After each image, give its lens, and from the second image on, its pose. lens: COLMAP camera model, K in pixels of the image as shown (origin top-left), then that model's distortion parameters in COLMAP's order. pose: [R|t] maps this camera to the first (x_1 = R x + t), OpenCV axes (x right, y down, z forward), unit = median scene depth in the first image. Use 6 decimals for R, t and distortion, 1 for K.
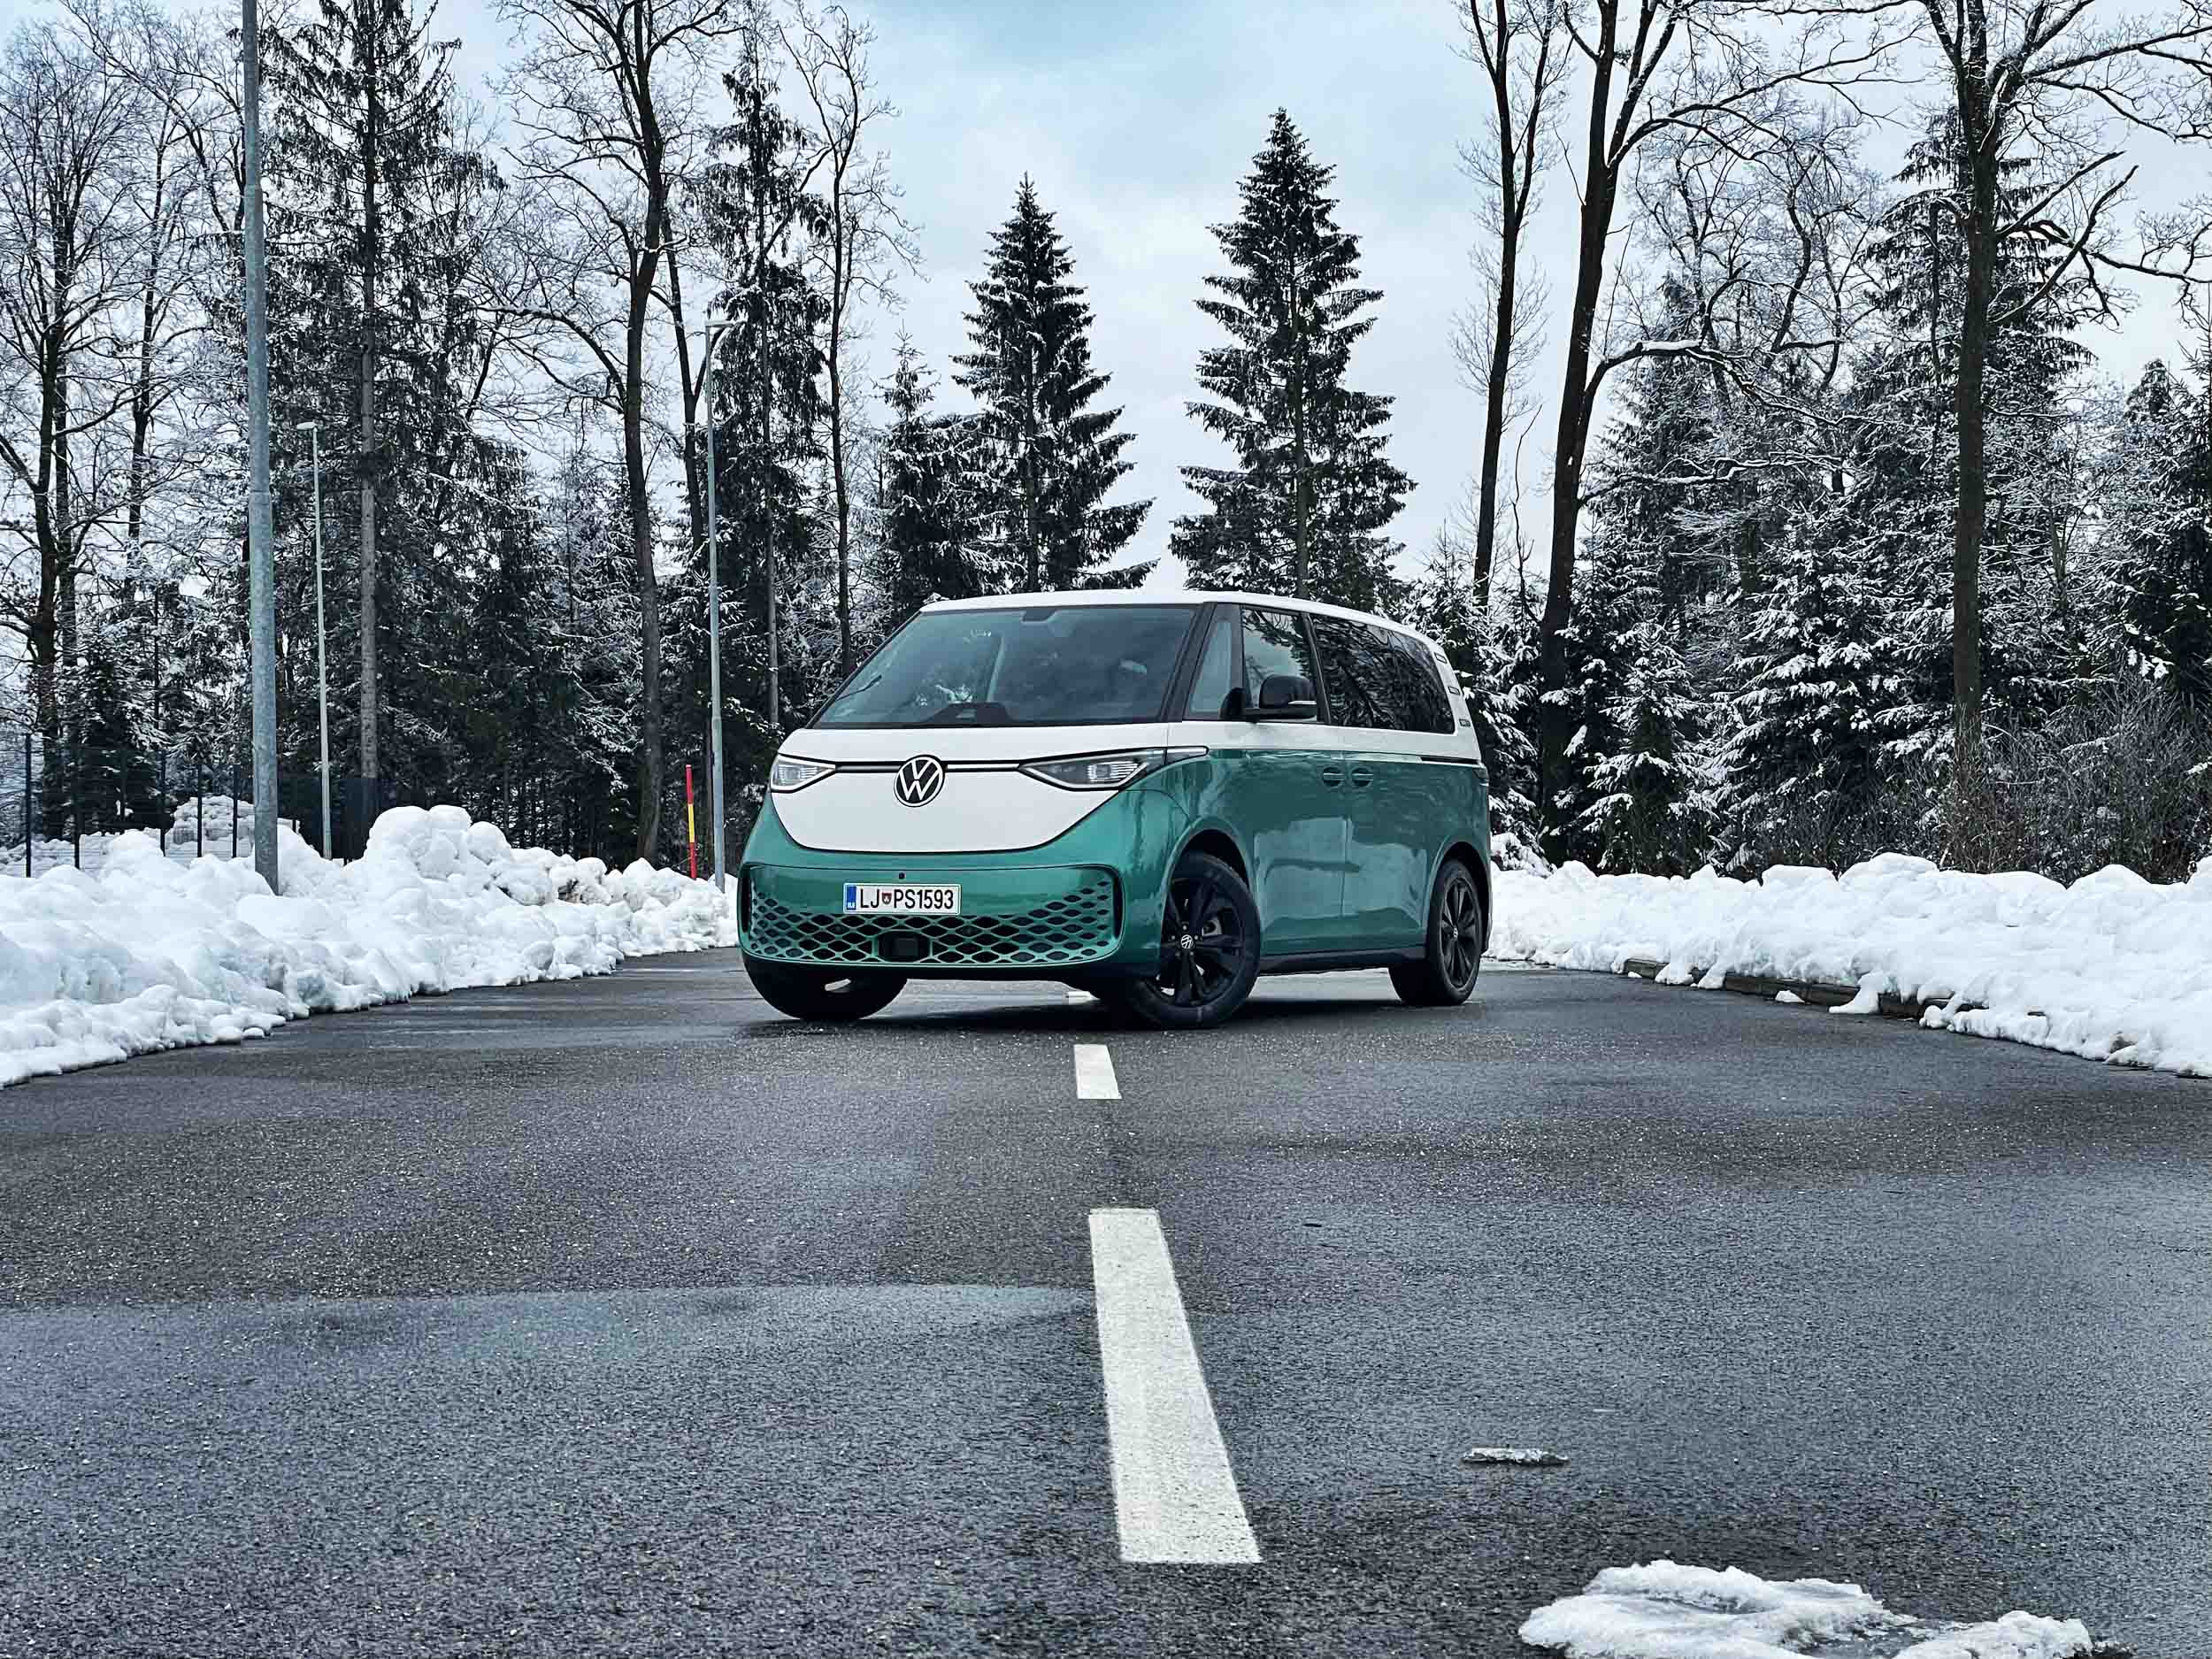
lens RADIAL K [[3286.4, 0, 1074.4], [0, 3286.4, 788.9], [0, 0, 1]] dist [0.109803, 0.000000]
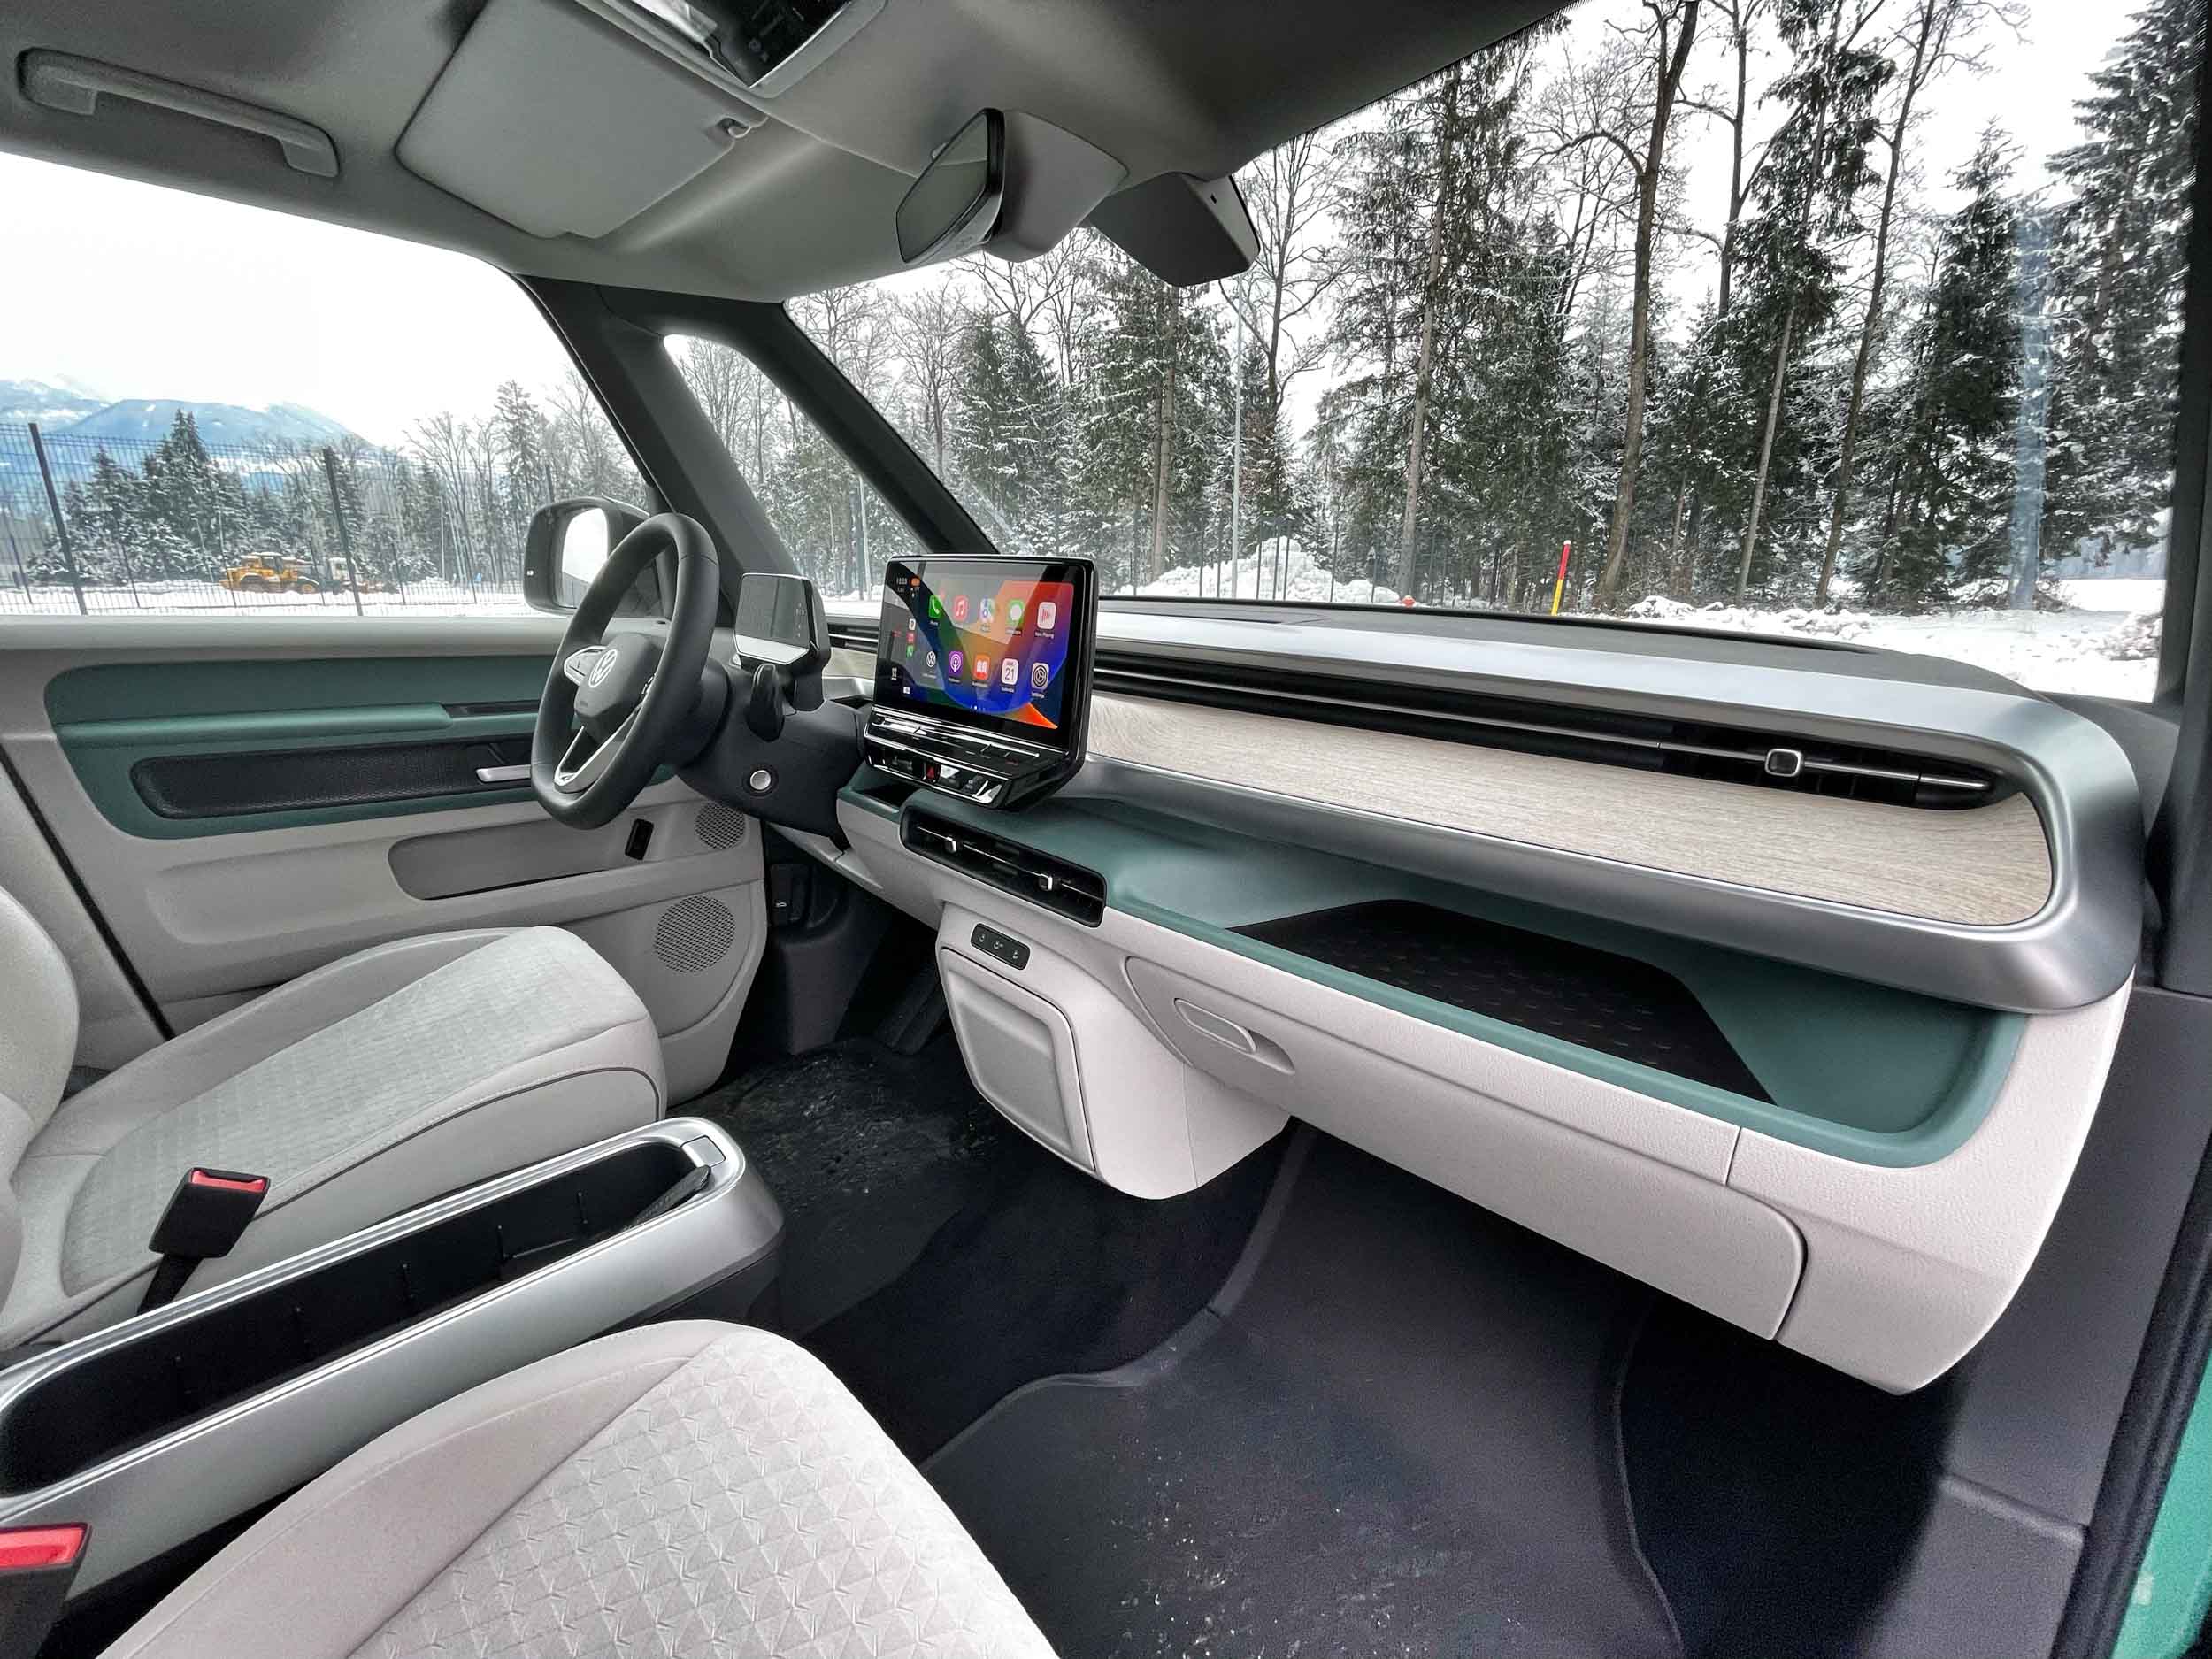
lens RADIAL K [[886.0, 0, 1111.0], [0, 886.0, 823.2], [0, 0, 1]] dist [-0.001152, -0.001052]
pose [[0.682571, 0.207471, -0.700752, 0.005322], [0.009197, 0.956343, 0.292102, 0.006602], [0.730762, -0.205825, 0.650864, 0.493164]]
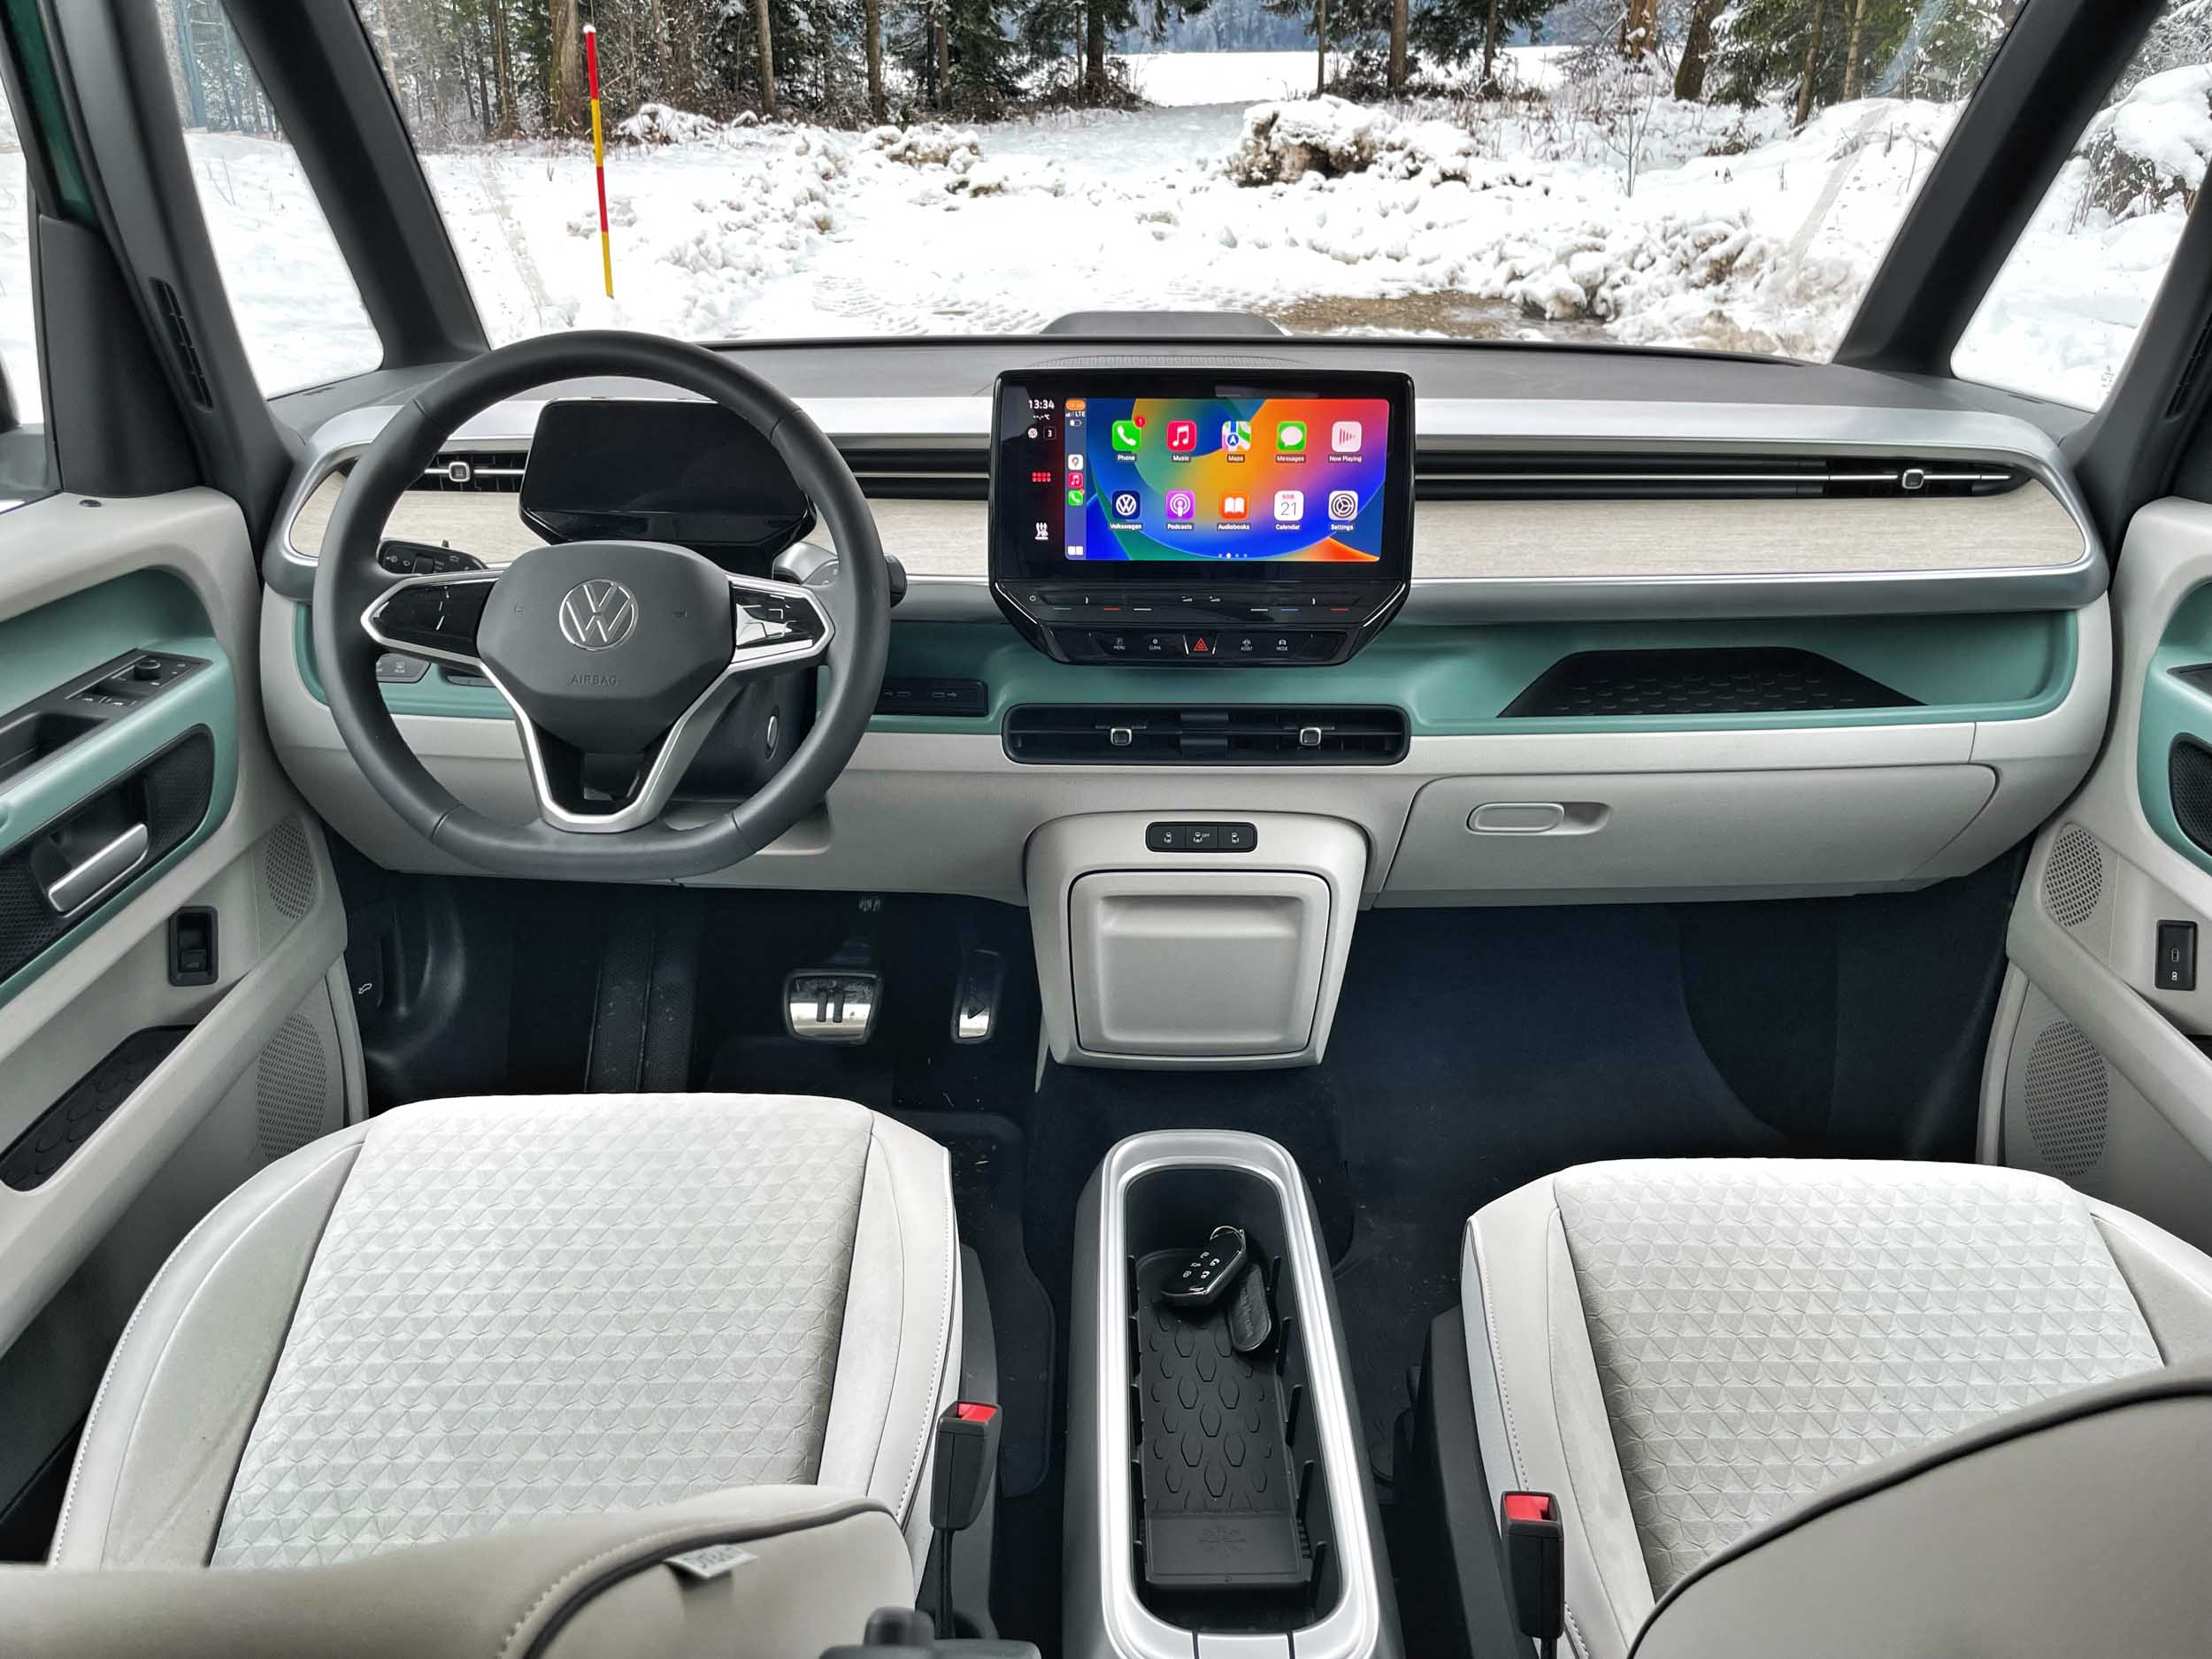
lens RADIAL K [[1682.1, 0, 1112.4], [0, 1682.1, 813.3], [0, 0, 1]] dist [0.075953, -0.100972]
pose [[0.999954, 0.005545, -0.007824, -0.002456], [-0.001626, 0.902097, 0.431530, 0.004120], [0.009451, -0.431497, 0.902065, 0.485115]]
